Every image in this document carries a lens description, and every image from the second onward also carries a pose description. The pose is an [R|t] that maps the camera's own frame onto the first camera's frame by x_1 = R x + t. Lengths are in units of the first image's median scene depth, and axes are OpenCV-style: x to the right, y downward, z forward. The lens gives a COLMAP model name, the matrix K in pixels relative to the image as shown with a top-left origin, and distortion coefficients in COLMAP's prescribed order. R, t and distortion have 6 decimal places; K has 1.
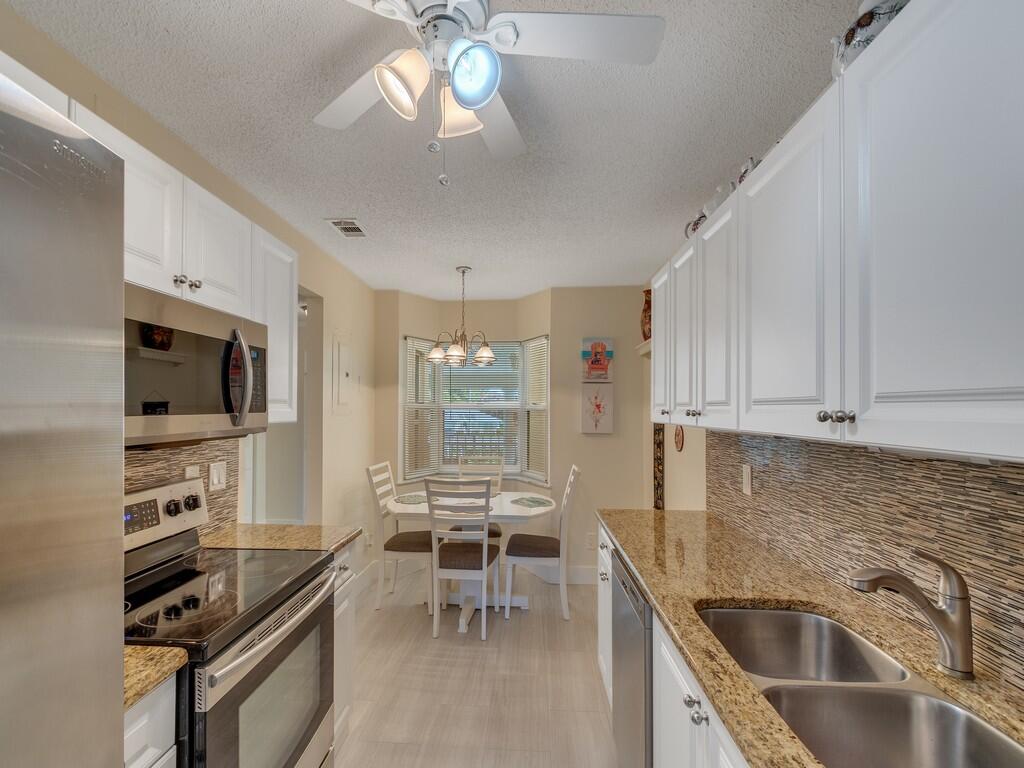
lens RADIAL K [[455.0, 0, 497.1], [0, 455.0, 403.6], [0, 0, 1]] dist [-0.000155, -0.001637]
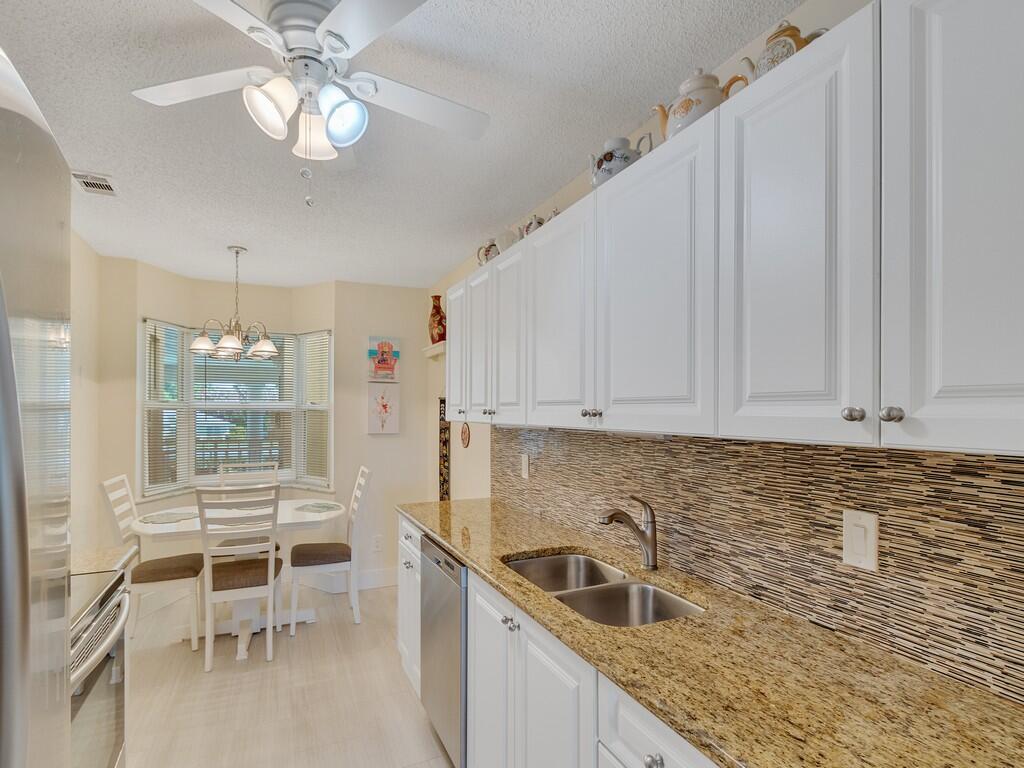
lens RADIAL K [[507.9, 0, 494.5], [0, 507.9, 405.2], [0, 0, 1]] dist [0.001785, 0.000164]
pose [[0.883621, 0.004062, 0.468185, -0.159229], [-0.005479, 0.999984, 0.001665, 0.000620], [-0.468171, -0.004037, 0.883629, -0.165274]]
